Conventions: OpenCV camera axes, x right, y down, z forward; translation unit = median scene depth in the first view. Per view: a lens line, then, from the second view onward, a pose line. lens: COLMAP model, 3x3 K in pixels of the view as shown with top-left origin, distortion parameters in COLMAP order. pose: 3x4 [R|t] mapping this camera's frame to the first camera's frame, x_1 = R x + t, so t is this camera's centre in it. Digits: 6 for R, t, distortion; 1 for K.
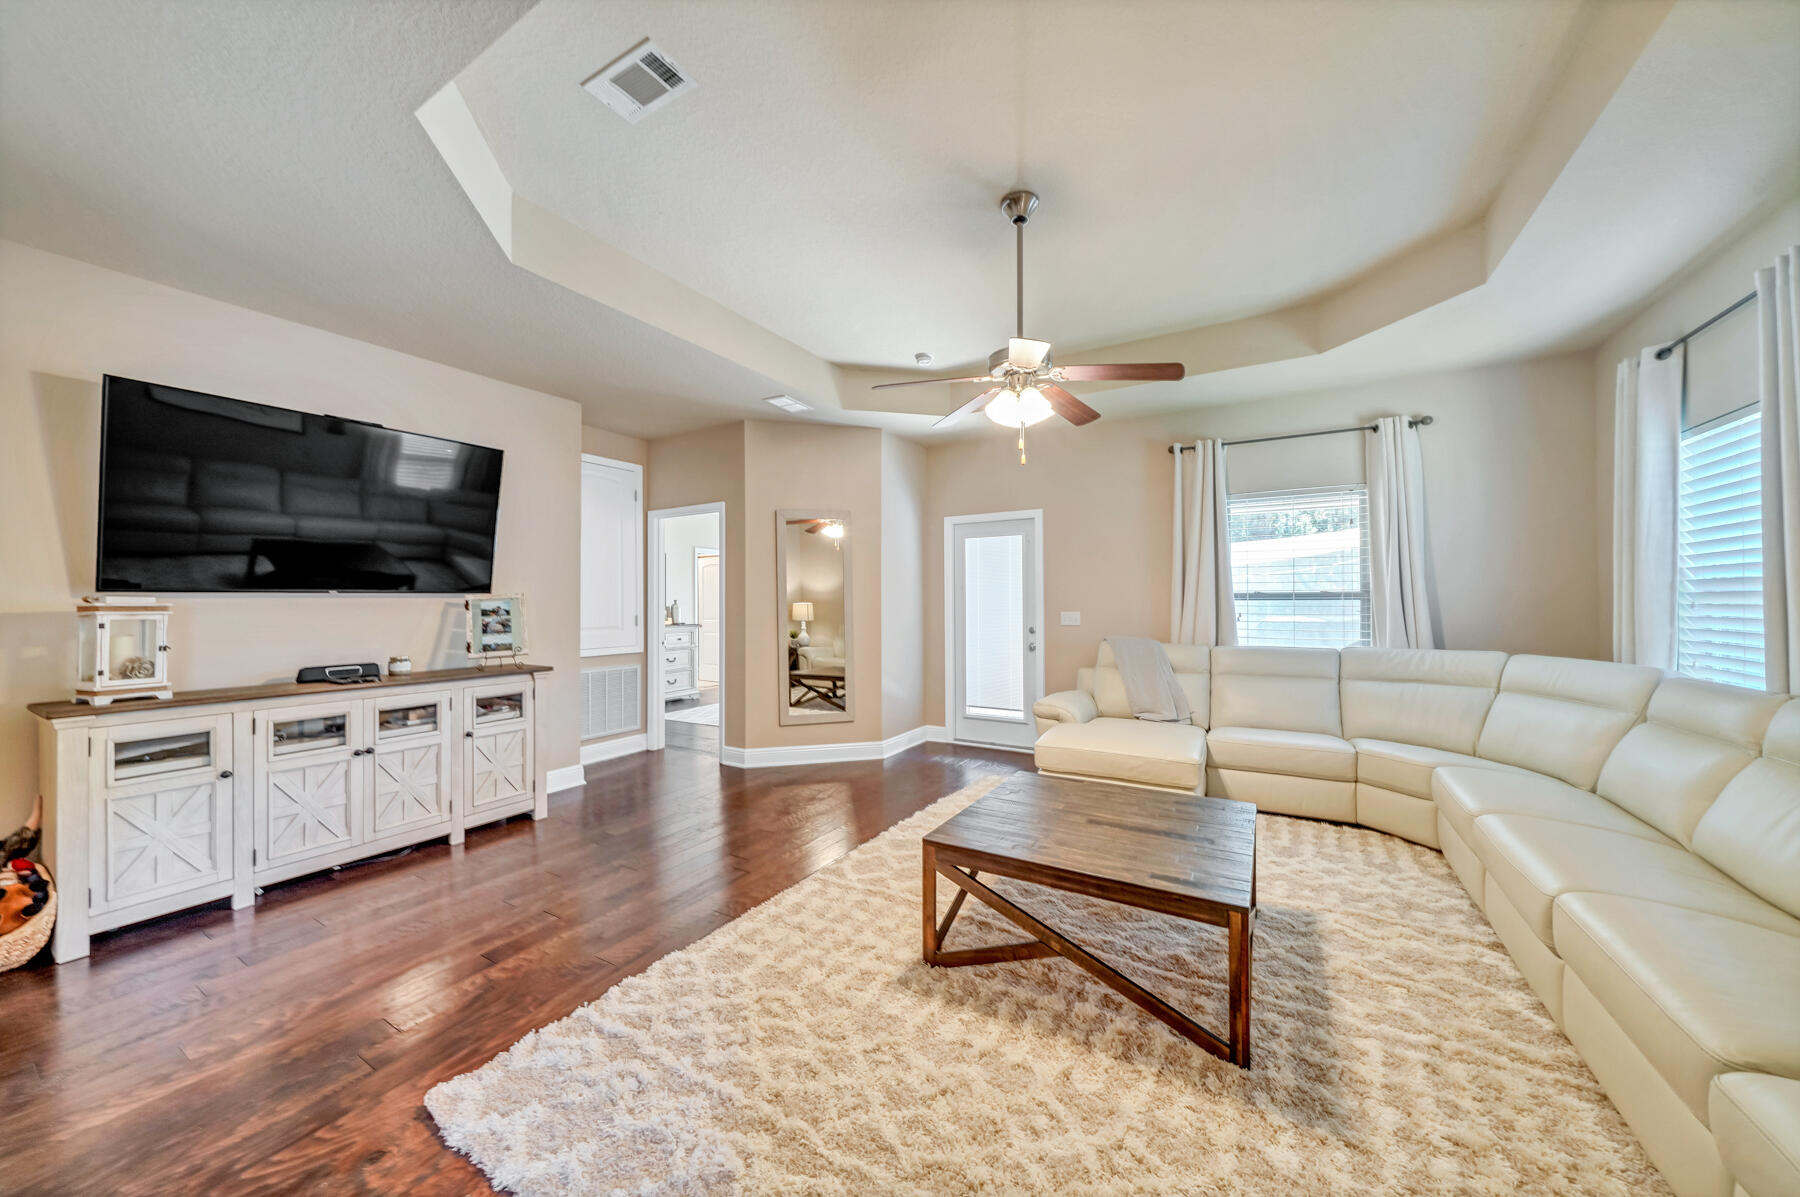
lens RADIAL K [[627.8, 0, 901.4], [0, 627.8, 596.2], [0, 0, 1]] dist [-0.005157, 0.000429]
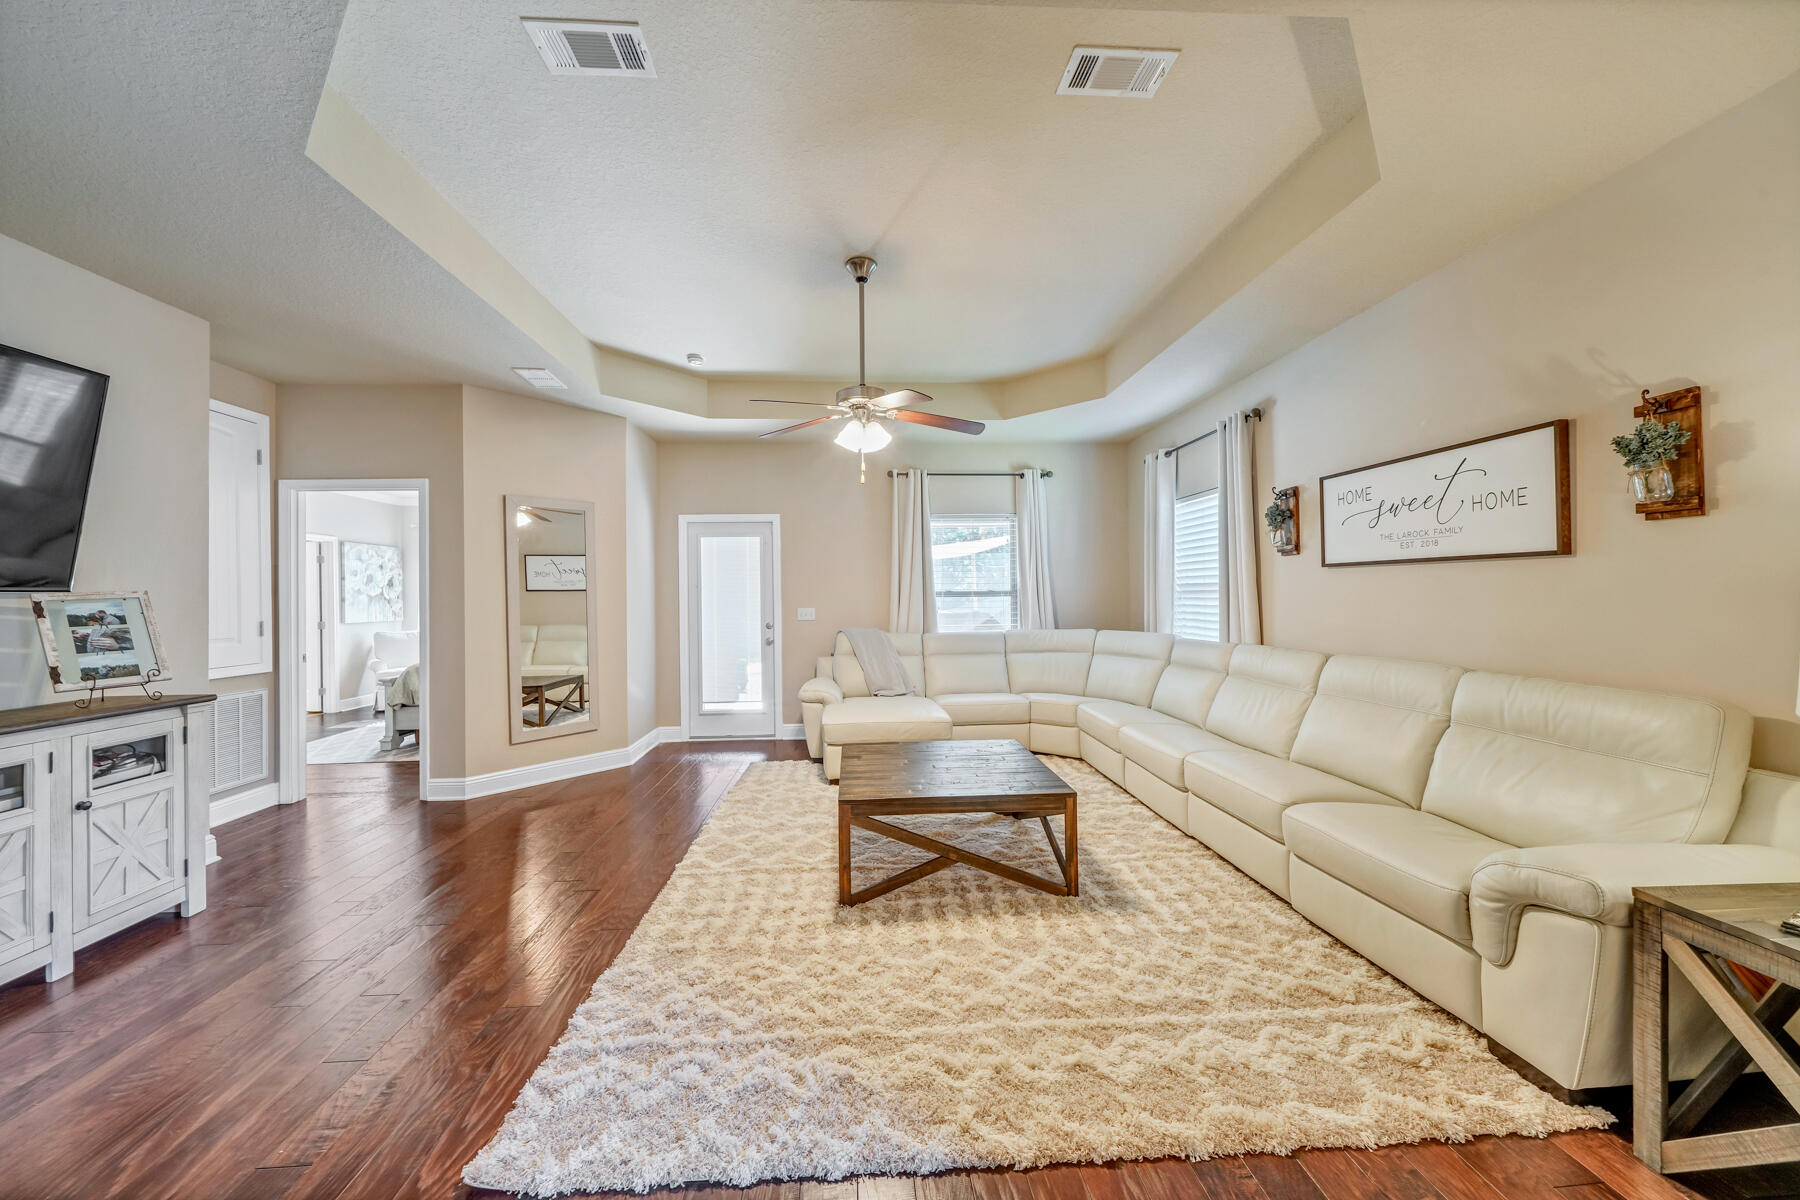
lens RADIAL K [[627.8, 0, 894.6], [0, 627.8, 593.0], [0, 0, 1]] dist [-0.005157, 0.000429]
pose [[0.826449, -0.001100, 0.563010, -0.354649], [0.002321, 0.999996, -0.001452, 0.000202], [-0.563006, 0.002507, 0.826449, -0.018688]]
